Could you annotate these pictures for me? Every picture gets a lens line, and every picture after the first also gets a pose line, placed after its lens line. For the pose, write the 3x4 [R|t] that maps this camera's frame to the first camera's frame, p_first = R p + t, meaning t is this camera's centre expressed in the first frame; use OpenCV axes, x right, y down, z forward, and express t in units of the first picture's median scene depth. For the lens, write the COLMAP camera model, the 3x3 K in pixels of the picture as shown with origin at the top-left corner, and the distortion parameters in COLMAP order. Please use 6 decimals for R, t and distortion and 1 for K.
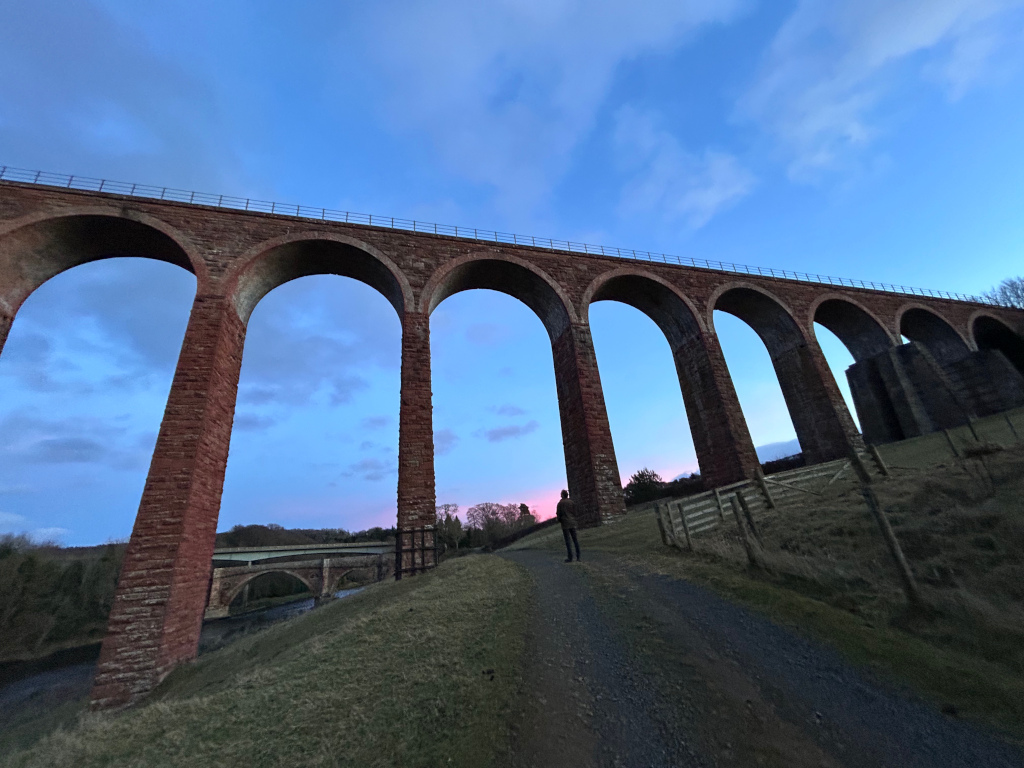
lens RADIAL K [[414.4, 0, 509.4], [0, 414.4, 383.1], [0, 0, 1]] dist [-0.002506, 0.001060]
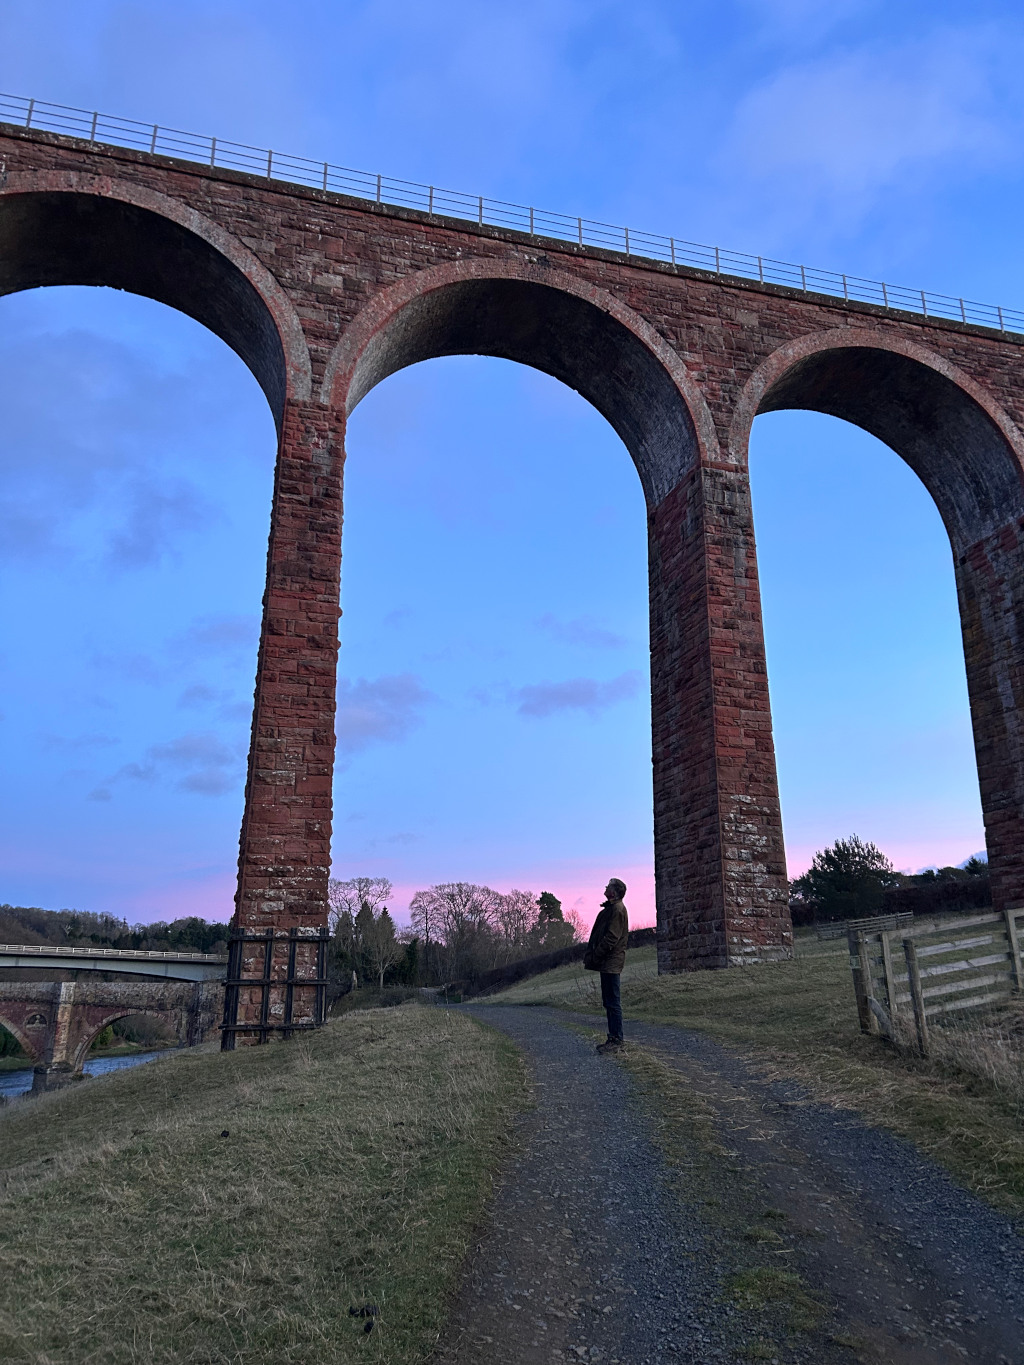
lens RADIAL K [[1022.8, 0, 511.3], [0, 1022.8, 679.7], [0, 0, 1]] dist [0.038119, -0.035949]
pose [[0.996137, 0.084731, -0.023044, 0.008725], [-0.082588, 0.993215, 0.081876, -0.003804], [0.029825, -0.079657, 0.996376, 0.002878]]
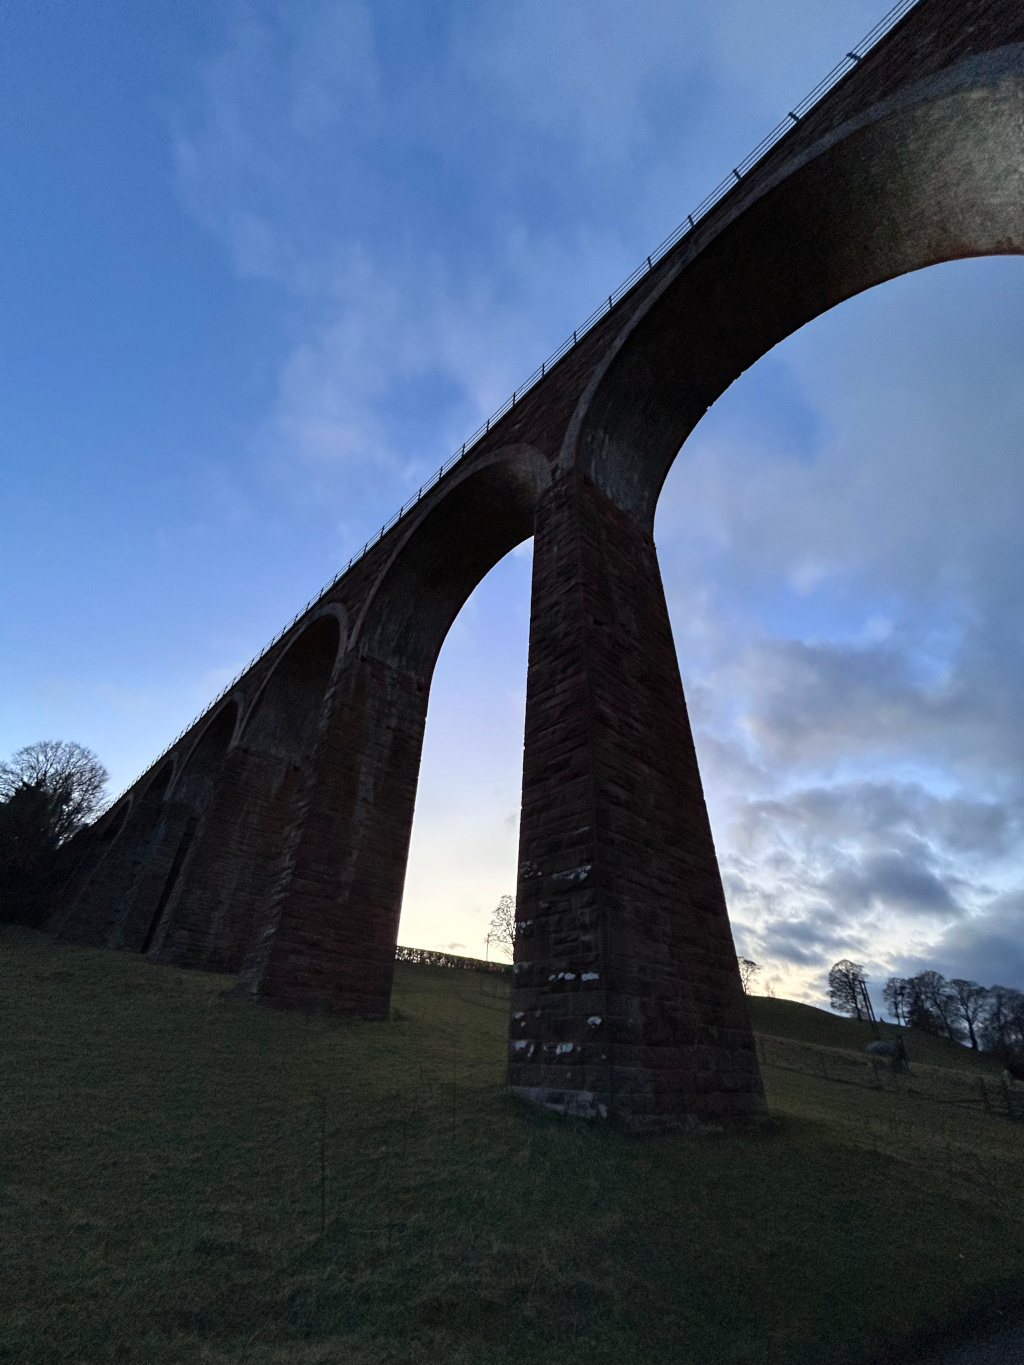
lens RADIAL K [[552.5, 0, 515.2], [0, 552.5, 682.8], [0, 0, 1]] dist [-0.002506, 0.001060]
pose [[-0.505703, 0.552384, 0.662674, -0.036335], [-0.303649, 0.605012, -0.736042, 0.198685], [-0.807503, -0.573439, -0.138225, 0.549632]]
